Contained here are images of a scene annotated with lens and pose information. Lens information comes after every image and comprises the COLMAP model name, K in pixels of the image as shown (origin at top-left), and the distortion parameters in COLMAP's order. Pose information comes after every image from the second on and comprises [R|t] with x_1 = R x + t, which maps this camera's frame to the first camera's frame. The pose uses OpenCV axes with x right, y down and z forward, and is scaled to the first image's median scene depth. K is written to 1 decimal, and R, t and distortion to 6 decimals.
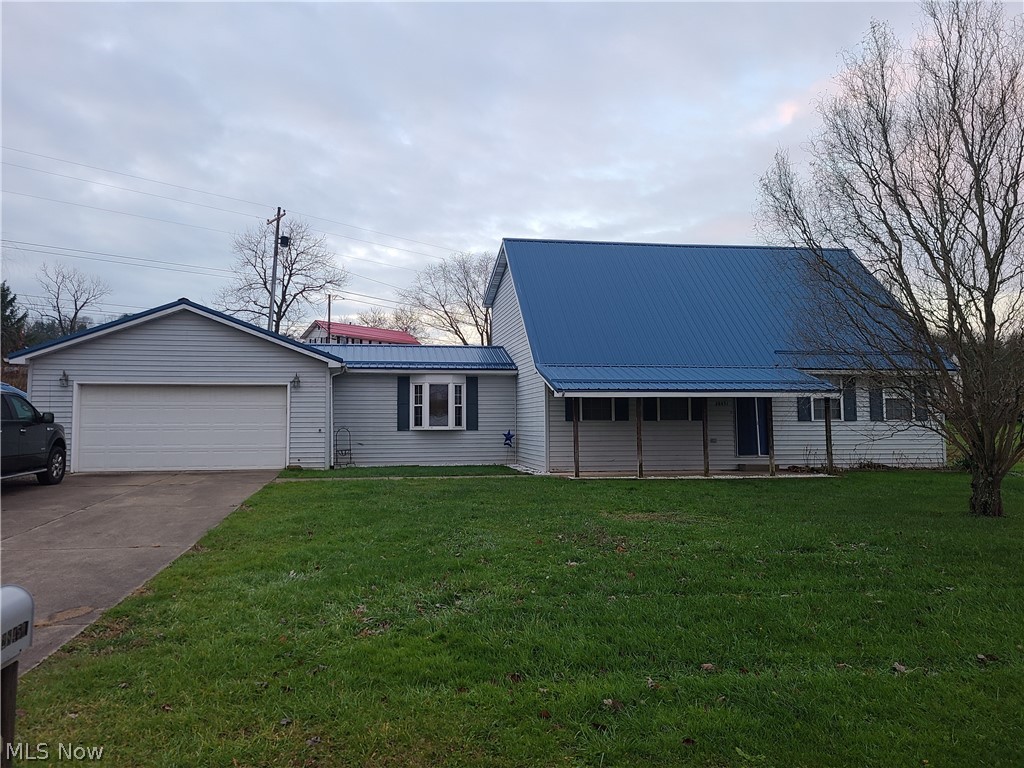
lens RADIAL K [[699.2, 0, 491.8], [0, 699.2, 389.8], [0, 0, 1]] dist [0.061163, -0.033763]
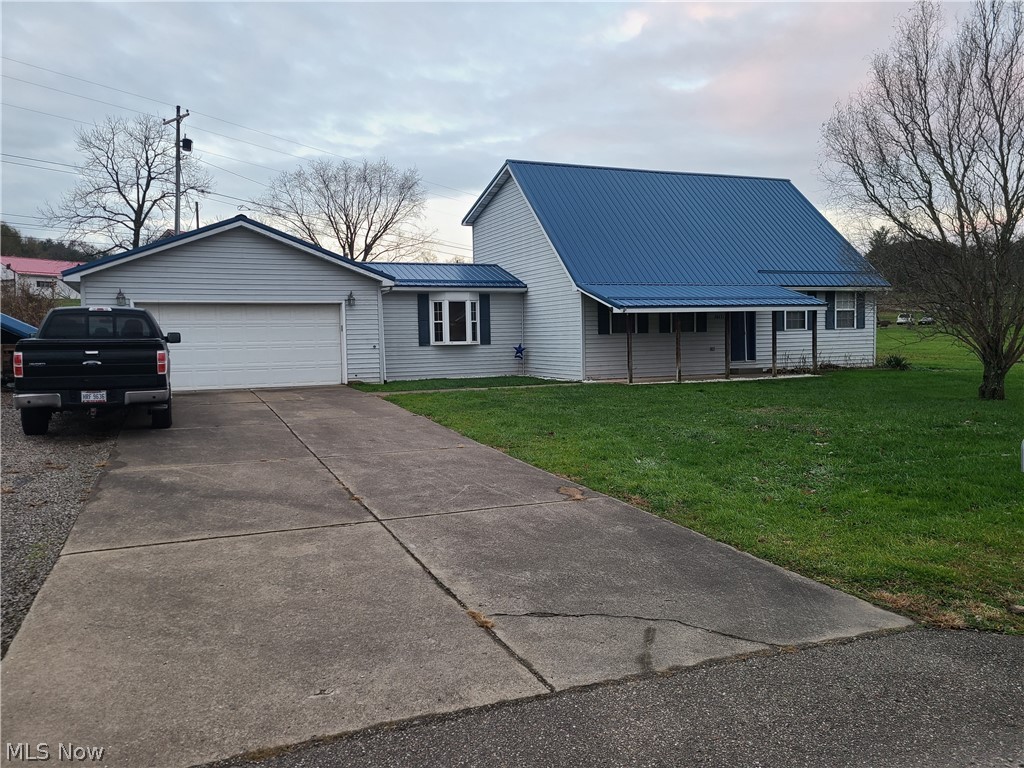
lens RADIAL K [[681.2, 0, 512.0], [0, 681.2, 384.0], [0, 0, 1]] dist [0.058639, -0.028597]
pose [[0.978616, -0.029583, 0.203557, -0.223528], [0.005852, 0.993207, 0.116213, -0.003509], [-0.205612, -0.112537, 0.972142, -0.034261]]
